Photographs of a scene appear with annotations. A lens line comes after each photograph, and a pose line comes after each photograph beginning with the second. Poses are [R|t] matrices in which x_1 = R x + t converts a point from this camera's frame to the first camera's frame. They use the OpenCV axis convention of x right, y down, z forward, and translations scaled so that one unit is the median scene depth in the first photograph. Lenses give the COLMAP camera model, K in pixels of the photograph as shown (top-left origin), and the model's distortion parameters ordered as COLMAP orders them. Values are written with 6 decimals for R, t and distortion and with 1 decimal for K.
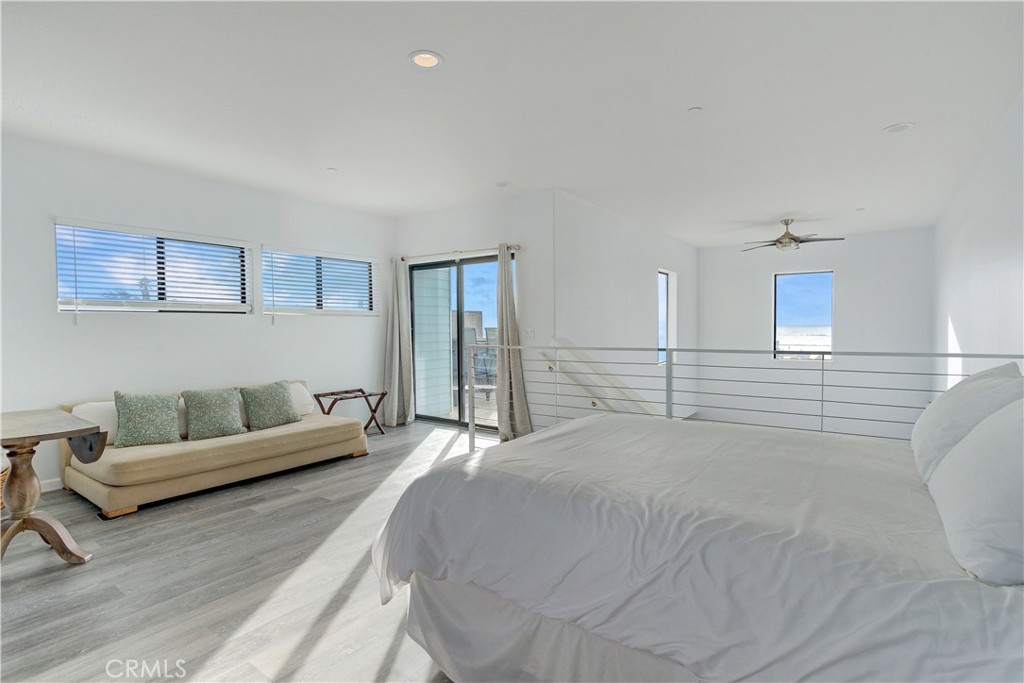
lens RADIAL K [[501.6, 0, 512.5], [0, 501.6, 337.3], [0, 0, 1]] dist [0.001488, -0.000306]
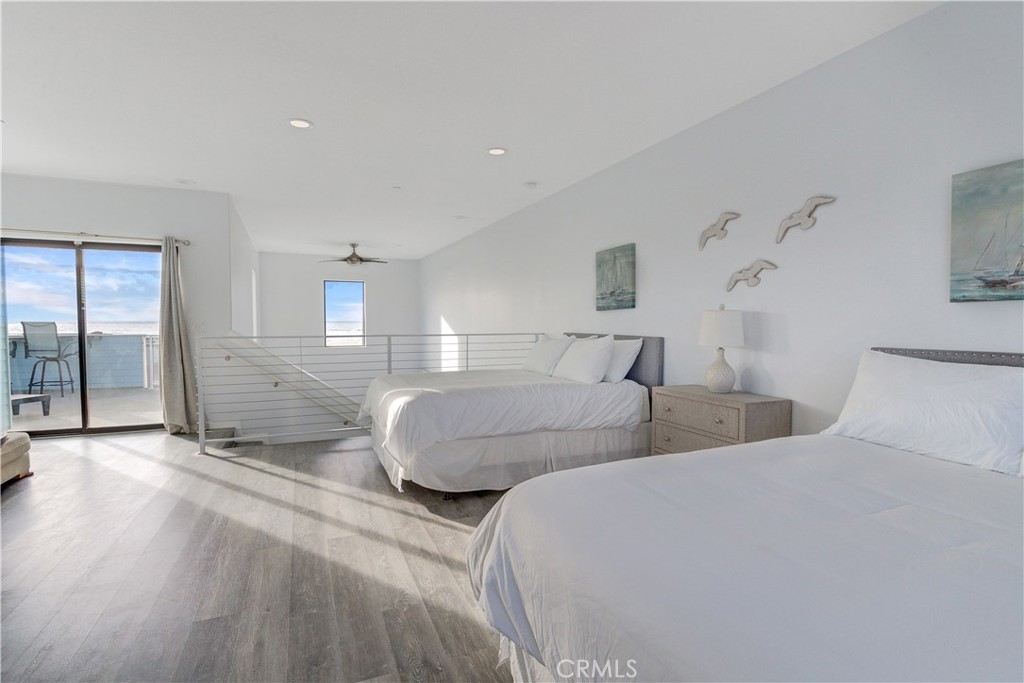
lens RADIAL K [[501.6, 0, 512.4], [0, 501.6, 340.9], [0, 0, 1]] dist [0.001488, -0.000306]
pose [[0.510050, -0.027401, 0.859708, -0.519580], [0.015429, 0.999623, 0.022707, 0.007673], [-0.860007, 0.001683, 0.510280, -0.086561]]
